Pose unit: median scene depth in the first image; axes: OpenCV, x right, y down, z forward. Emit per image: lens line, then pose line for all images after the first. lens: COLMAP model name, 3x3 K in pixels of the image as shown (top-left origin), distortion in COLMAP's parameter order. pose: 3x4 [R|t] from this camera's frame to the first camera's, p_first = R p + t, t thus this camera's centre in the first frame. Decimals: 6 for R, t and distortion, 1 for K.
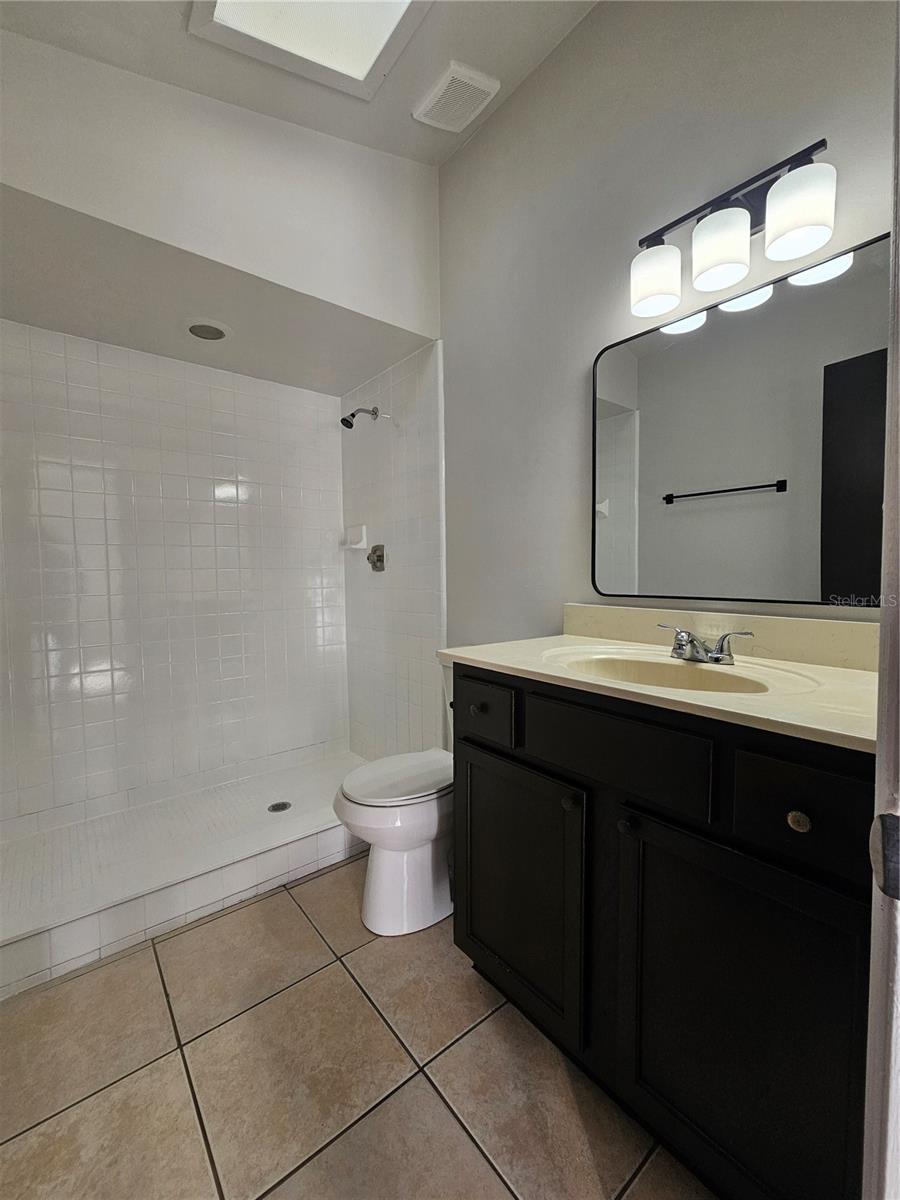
lens RADIAL K [[486.8, 0, 445.9], [0, 486.8, 598.7], [0, 0, 1]] dist [0.002009, 0.000586]
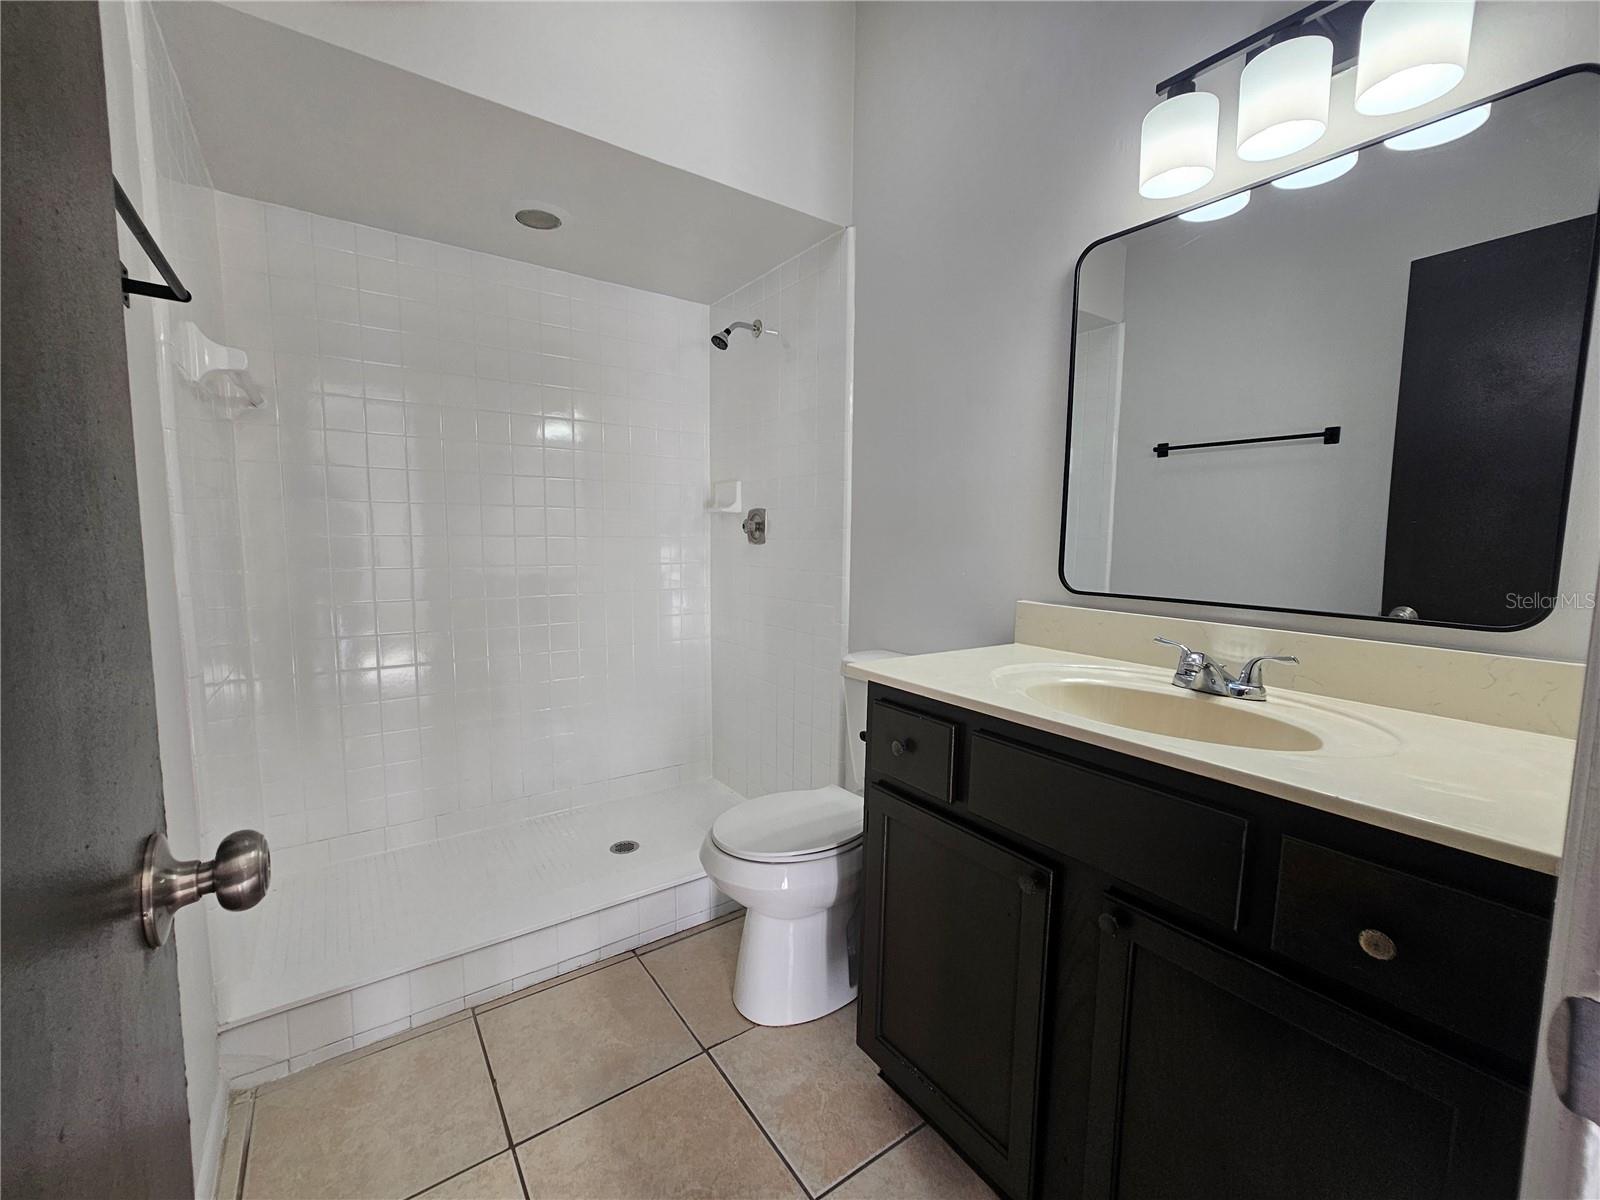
lens RADIAL K [[649.1, 0, 788.2], [0, 649.1, 601.5], [0, 0, 1]] dist [0.002009, 0.000586]
pose [[0.997636, 0.028062, -0.062732, -0.043228], [-0.024897, 0.998405, 0.050681, -0.034057], [0.064054, -0.048999, 0.996743, 0.009040]]
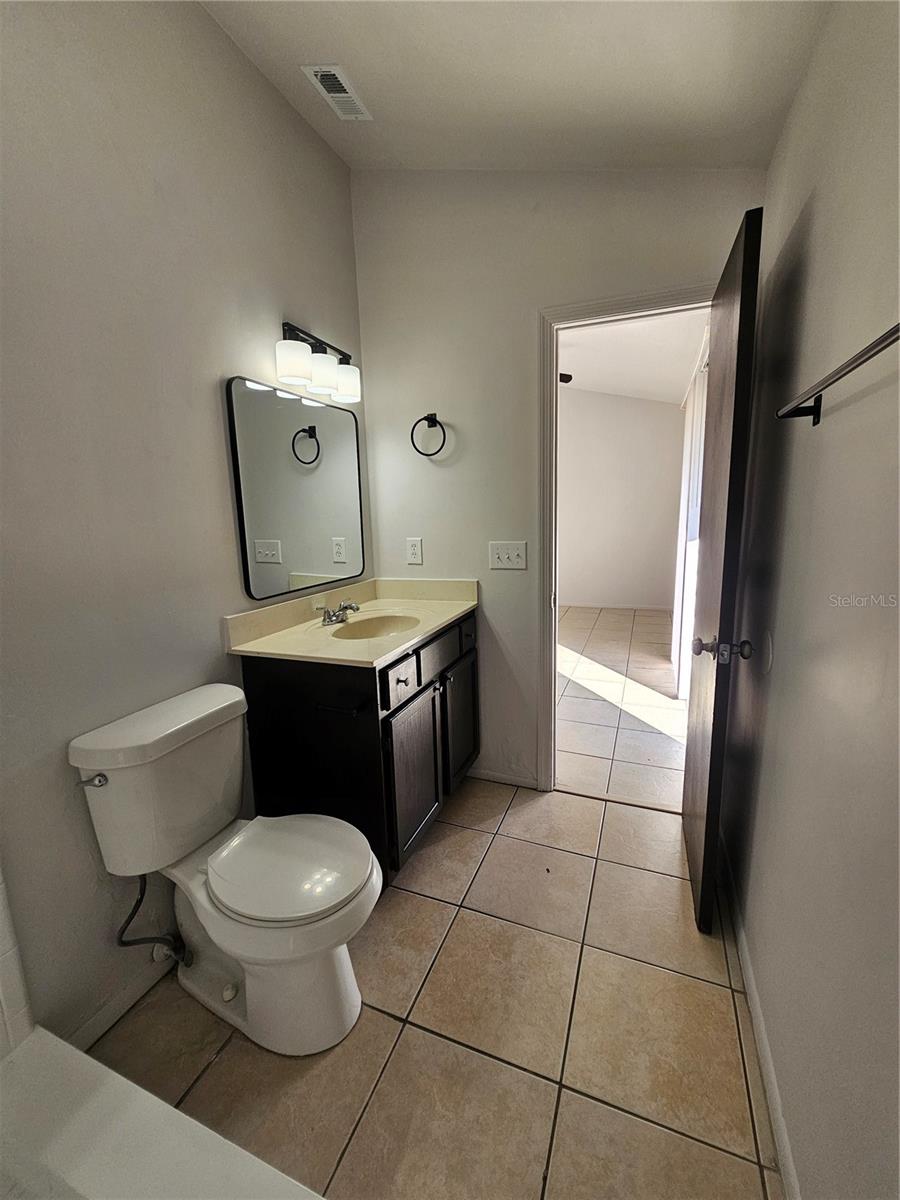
lens RADIAL K [[486.8, 0, 463.2], [0, 486.8, 599.2], [0, 0, 1]] dist [0.002009, 0.000586]
pose [[-0.501236, -0.133523, 0.854947, -0.967953], [0.084294, 0.975790, 0.201815, -0.213406], [-0.861195, 0.173224, -0.477846, 1.229824]]
